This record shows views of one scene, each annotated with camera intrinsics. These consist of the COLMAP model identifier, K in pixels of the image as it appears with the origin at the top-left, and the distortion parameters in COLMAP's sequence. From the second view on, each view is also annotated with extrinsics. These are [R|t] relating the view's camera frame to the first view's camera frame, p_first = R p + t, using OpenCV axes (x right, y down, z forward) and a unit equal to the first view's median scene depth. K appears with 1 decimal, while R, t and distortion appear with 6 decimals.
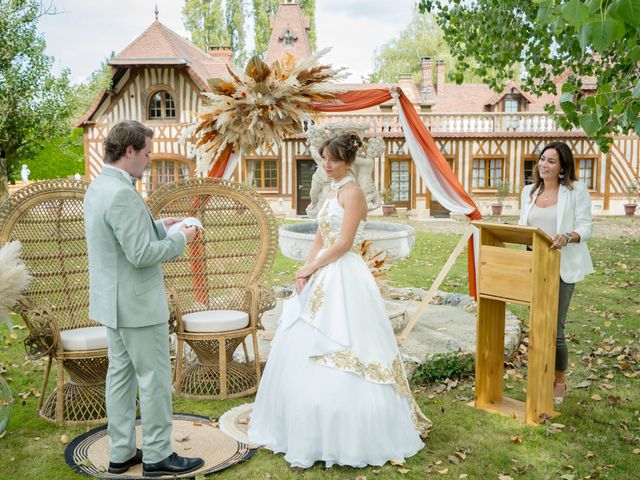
lens RADIAL K [[710.7, 0, 320.0], [0, 710.7, 240.0], [0, 0, 1]] dist [-0.028370, -0.011272]
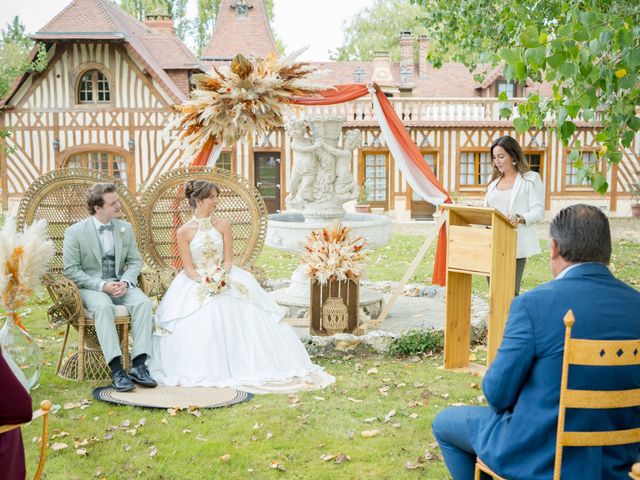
lens RADIAL K [[923.1, 0, 339.3], [0, 923.1, 242.4], [0, 0, 1]] dist [-0.038815, -0.023743]
pose [[0.997351, -0.003986, 0.072635, -0.012719], [0.005129, 0.999866, -0.015560, 0.012793], [-0.072564, 0.015891, 0.997237, -0.107782]]
